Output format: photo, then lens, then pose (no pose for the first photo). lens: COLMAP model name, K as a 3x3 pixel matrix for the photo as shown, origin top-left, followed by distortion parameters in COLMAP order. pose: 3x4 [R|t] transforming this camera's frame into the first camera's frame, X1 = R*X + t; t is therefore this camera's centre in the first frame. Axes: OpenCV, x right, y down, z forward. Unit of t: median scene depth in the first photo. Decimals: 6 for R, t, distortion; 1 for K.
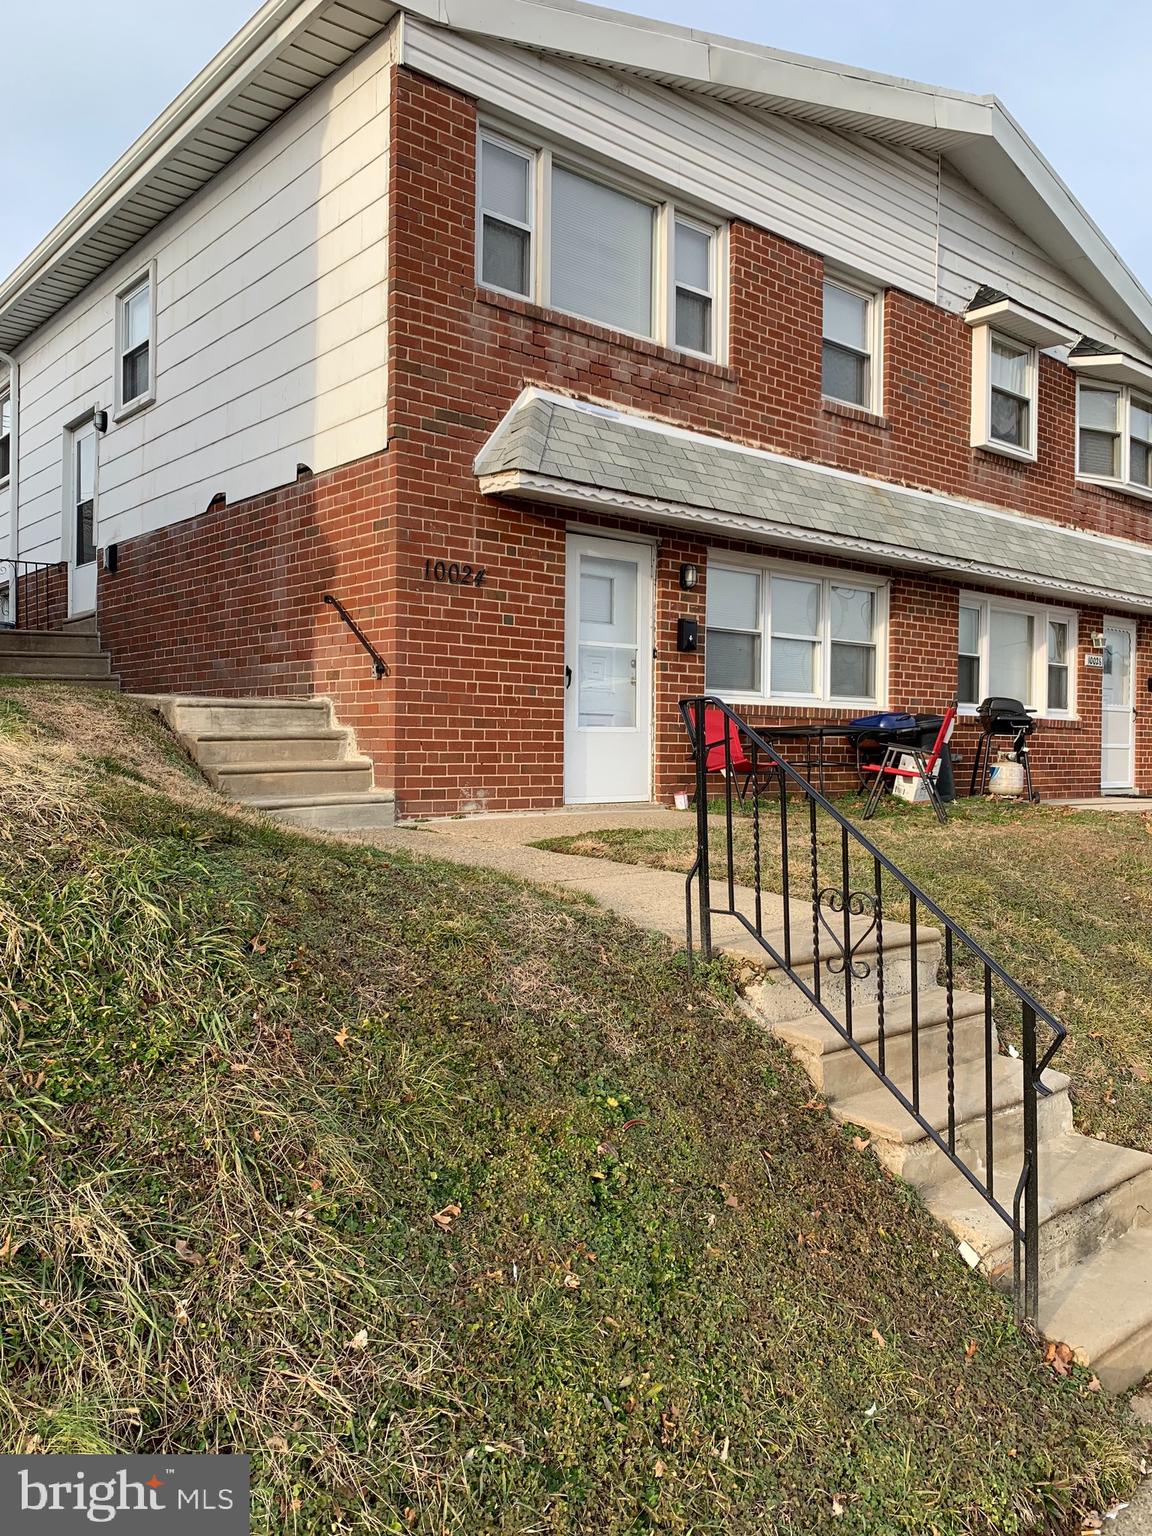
lens RADIAL K [[1161.6, 0, 576.0], [0, 1161.6, 768.0], [0, 0, 1]] dist [0.131916, -0.258972]
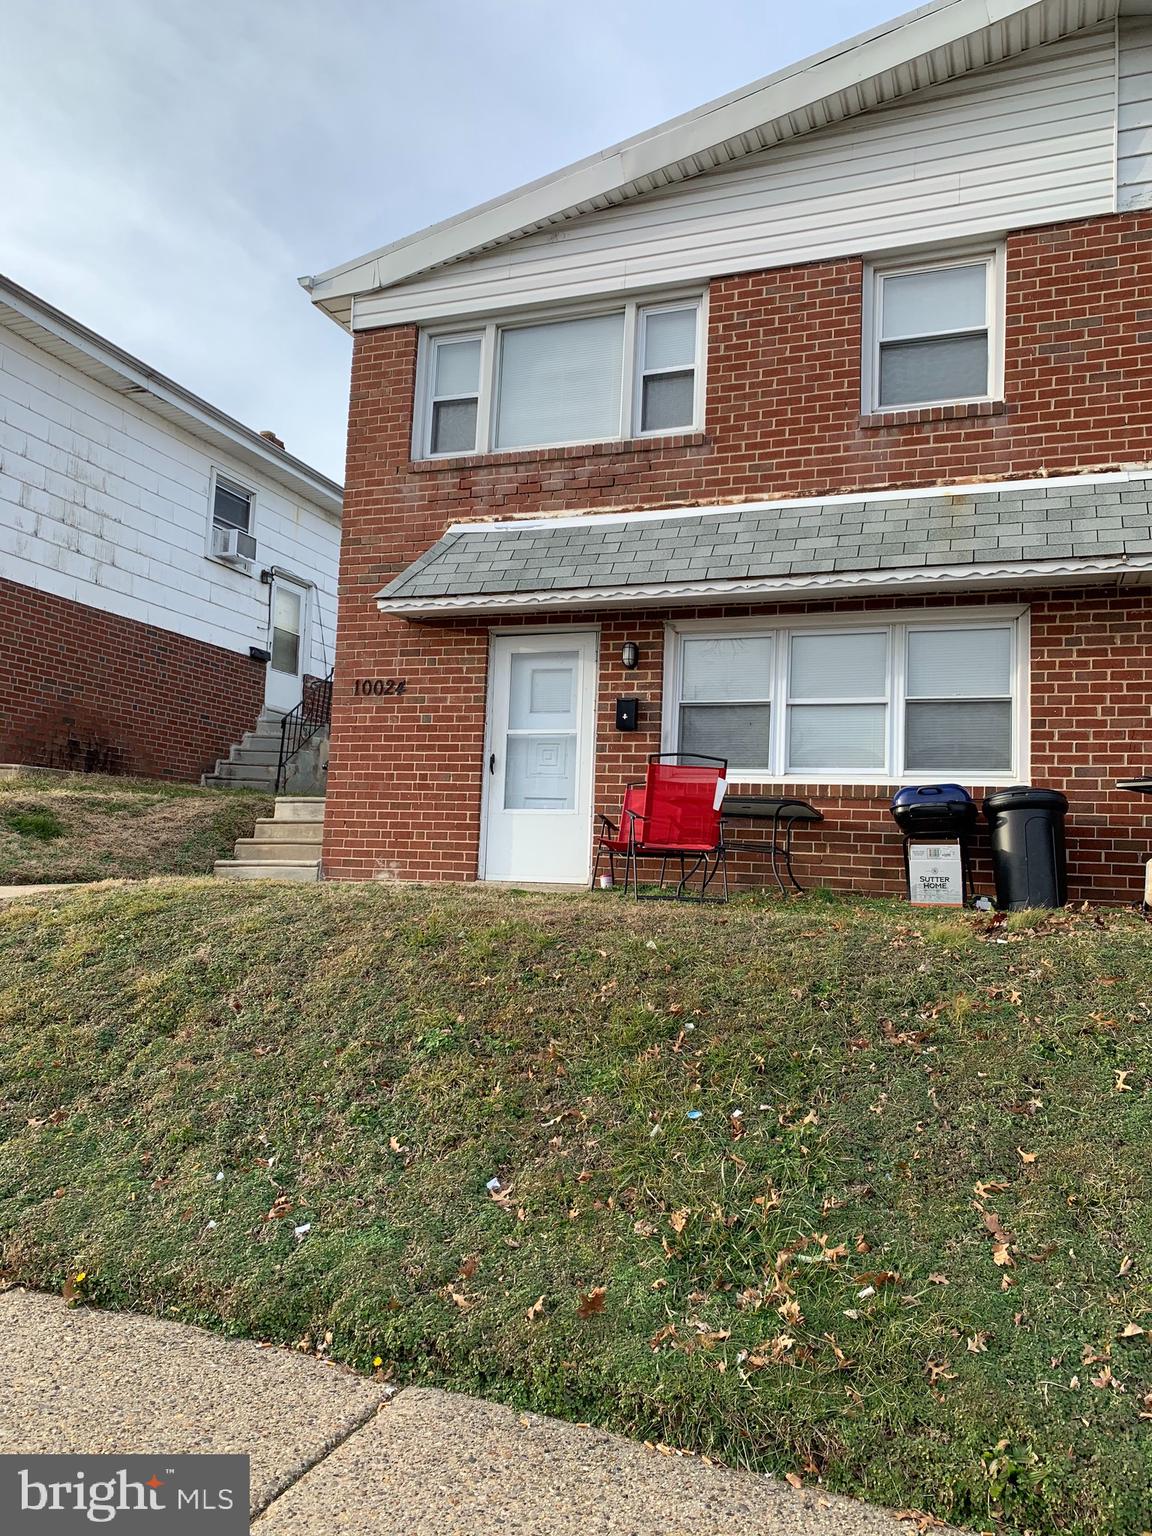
lens RADIAL K [[1161.6, 0, 576.0], [0, 1161.6, 768.0], [0, 0, 1]] dist [0.131916, -0.258972]
pose [[0.474071, -0.078642, -0.876968, 1.012713], [-0.054147, 0.991514, -0.118185, 0.052185], [0.878820, 0.103513, 0.465789, 0.566247]]
